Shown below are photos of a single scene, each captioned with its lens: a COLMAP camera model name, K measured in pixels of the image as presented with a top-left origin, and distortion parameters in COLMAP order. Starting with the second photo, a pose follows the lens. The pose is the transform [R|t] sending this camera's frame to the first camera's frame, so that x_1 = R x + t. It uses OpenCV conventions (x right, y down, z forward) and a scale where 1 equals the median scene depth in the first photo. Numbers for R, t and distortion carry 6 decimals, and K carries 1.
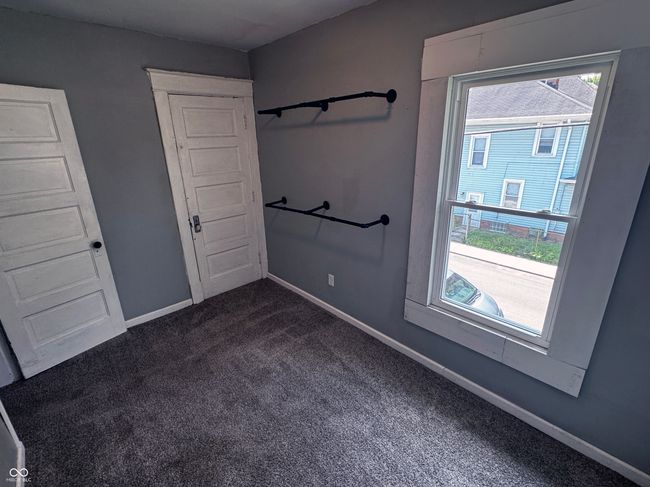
lens RADIAL K [[307.4, 0, 325.0], [0, 307.4, 243.5], [0, 0, 1]] dist [-0.016227, 0.001065]
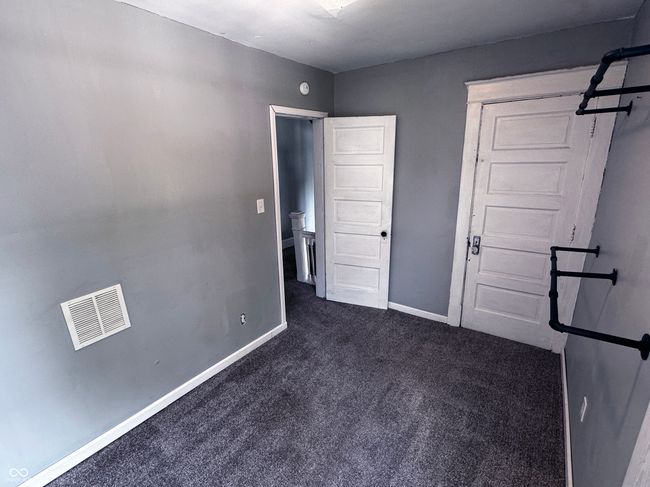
lens RADIAL K [[307.4, 0, 325.0], [0, 307.4, 243.5], [0, 0, 1]] dist [-0.016227, 0.001065]
pose [[0.198097, 0.273494, -0.941254, 0.380080], [-0.305967, 0.929554, 0.205701, -0.132131], [0.931204, 0.247244, 0.267822, 0.388532]]
